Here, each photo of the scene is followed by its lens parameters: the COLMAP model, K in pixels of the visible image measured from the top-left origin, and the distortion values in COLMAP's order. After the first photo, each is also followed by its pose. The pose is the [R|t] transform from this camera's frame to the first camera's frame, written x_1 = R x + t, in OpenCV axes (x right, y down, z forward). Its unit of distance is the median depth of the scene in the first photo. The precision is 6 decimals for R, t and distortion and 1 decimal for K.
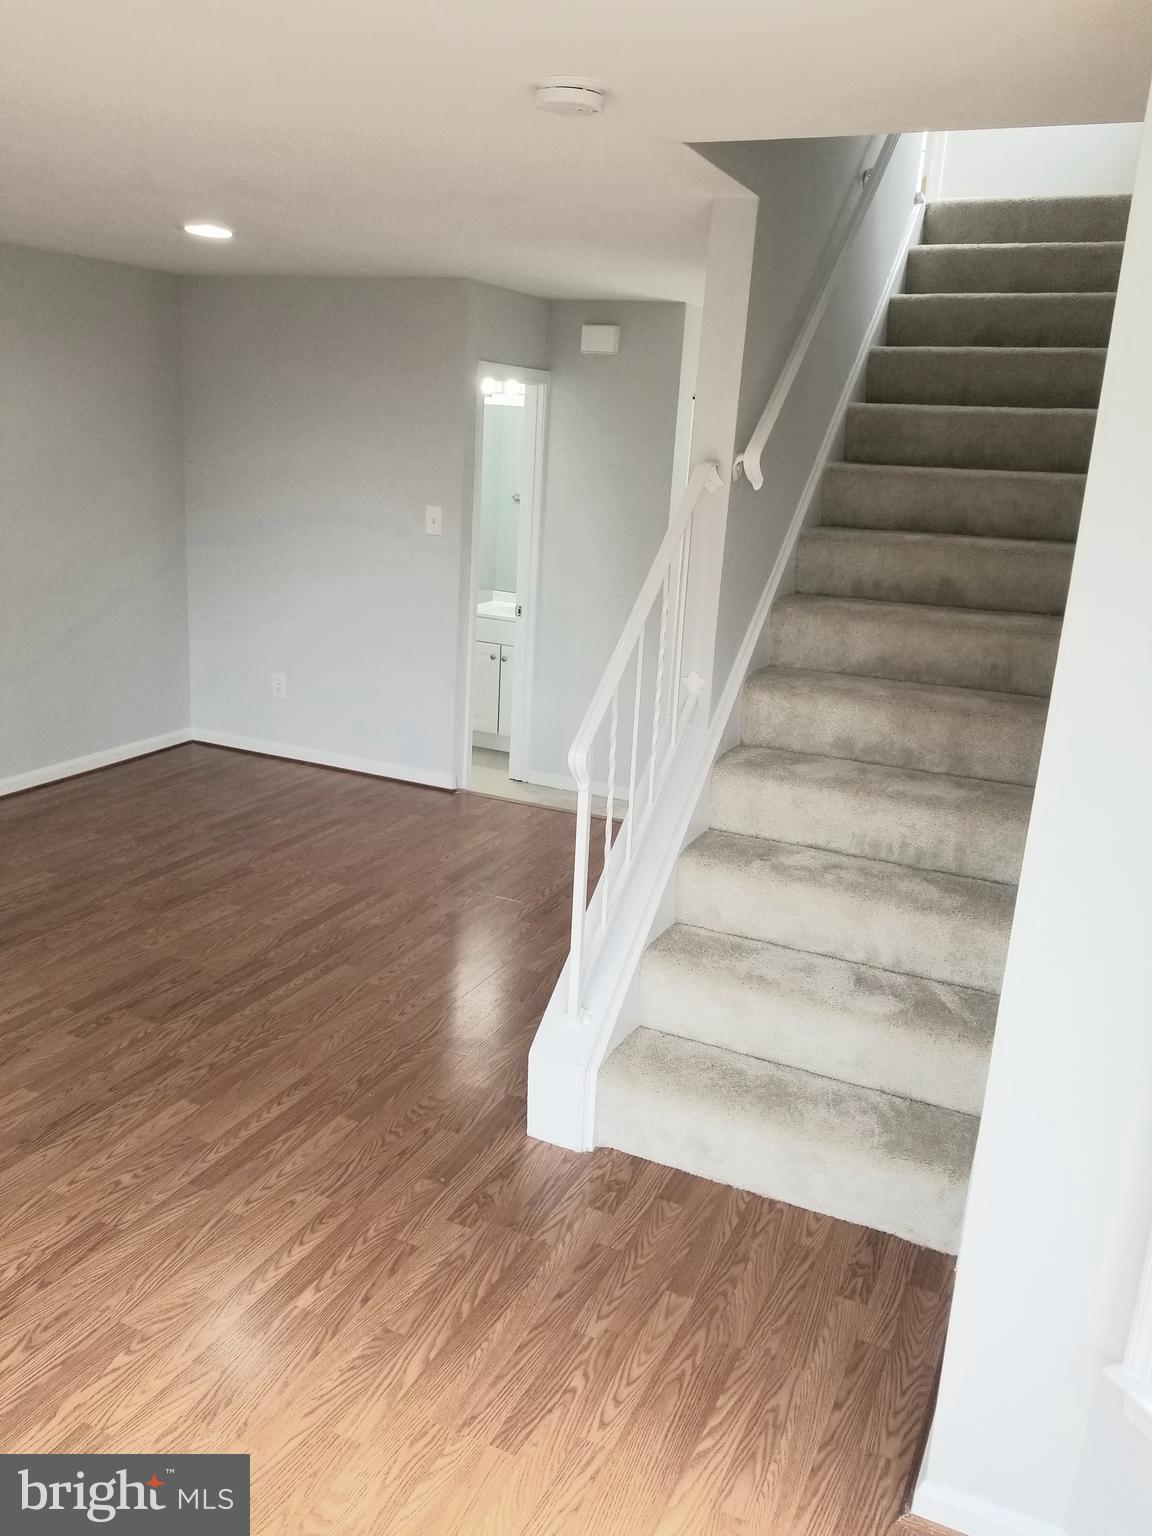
lens RADIAL K [[1212.2, 0, 616.3], [0, 1212.2, 719.7], [0, 0, 1]] dist [0.006113, -0.025885]
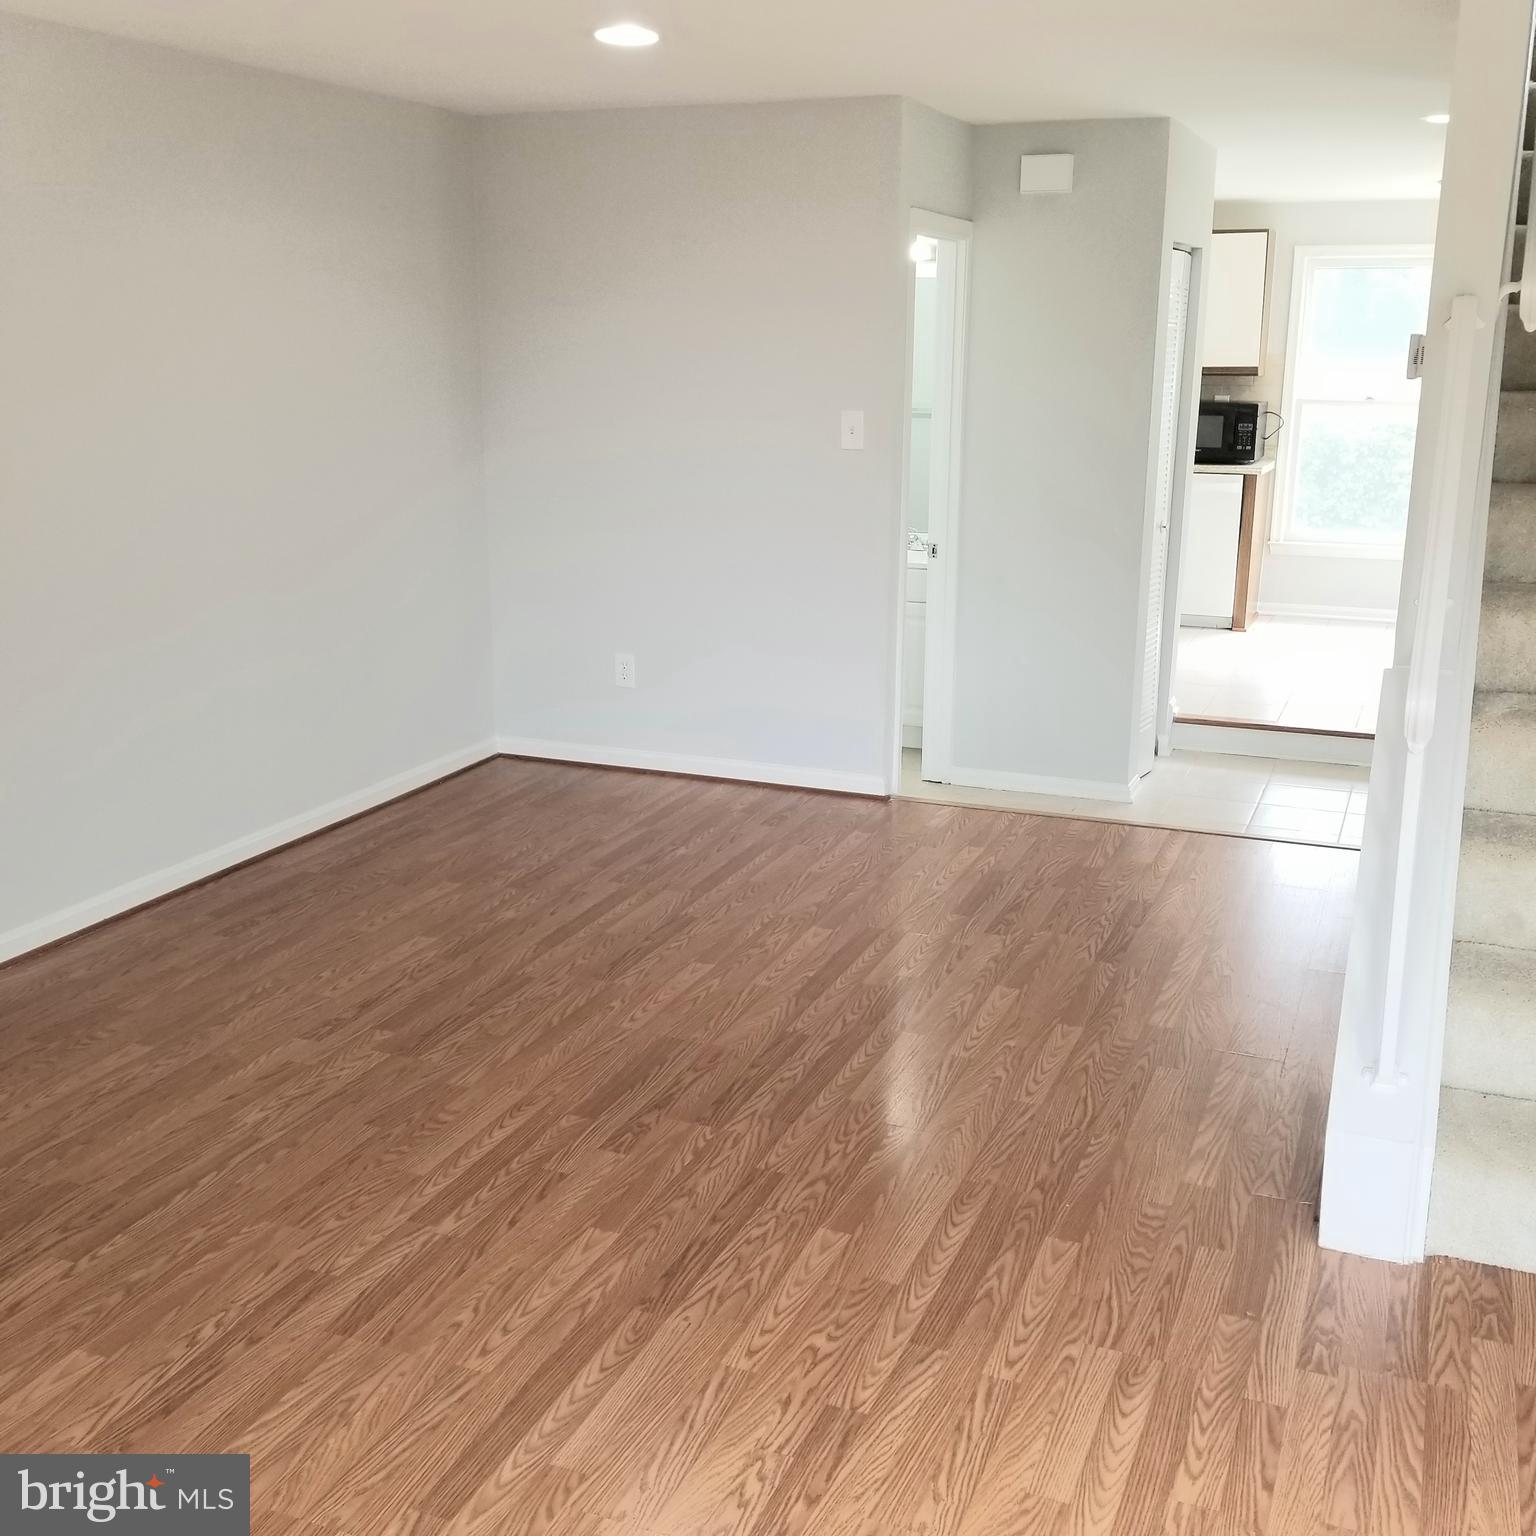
lens RADIAL K [[1603.5, 0, 816.0], [0, 1603.5, 701.8], [0, 0, 1]] dist [0.015481, 0.000000]
pose [[0.997941, -0.060371, 0.021674, -0.269499], [0.060613, 0.998104, -0.010729, 0.011759], [-0.020985, 0.012021, 0.999708, 0.041490]]
